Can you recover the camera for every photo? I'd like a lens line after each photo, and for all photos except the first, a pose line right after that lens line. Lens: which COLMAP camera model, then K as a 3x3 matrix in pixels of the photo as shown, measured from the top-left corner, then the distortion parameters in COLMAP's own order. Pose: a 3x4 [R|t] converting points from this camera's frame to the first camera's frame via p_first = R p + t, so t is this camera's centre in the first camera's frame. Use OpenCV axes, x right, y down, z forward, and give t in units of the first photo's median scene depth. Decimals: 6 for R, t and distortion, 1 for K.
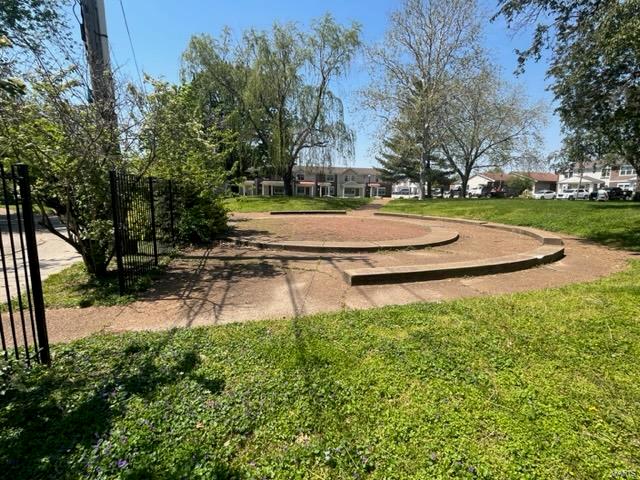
lens RADIAL K [[314.2, 0, 319.2], [0, 314.2, 240.7], [0, 0, 1]] dist [0.000671, -0.000061]
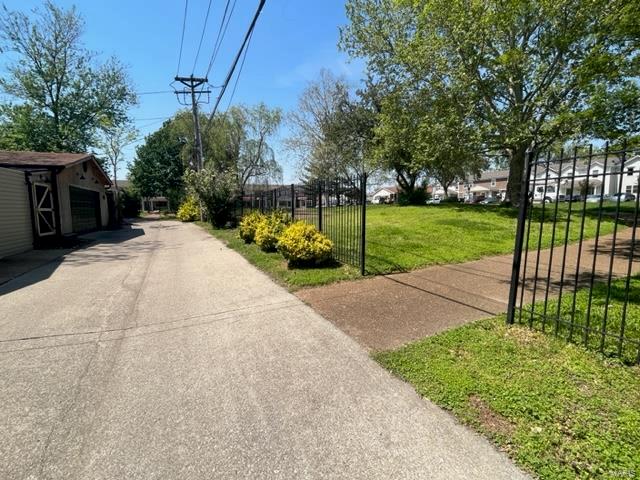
lens RADIAL K [[314.2, 0, 320.4], [0, 314.2, 241.6], [0, 0, 1]] dist [0.000671, -0.000061]
pose [[0.978607, -0.047177, 0.200254, -0.037661], [0.055143, 0.997886, -0.034383, 0.118604], [-0.198209, 0.044690, 0.979140, -0.644455]]
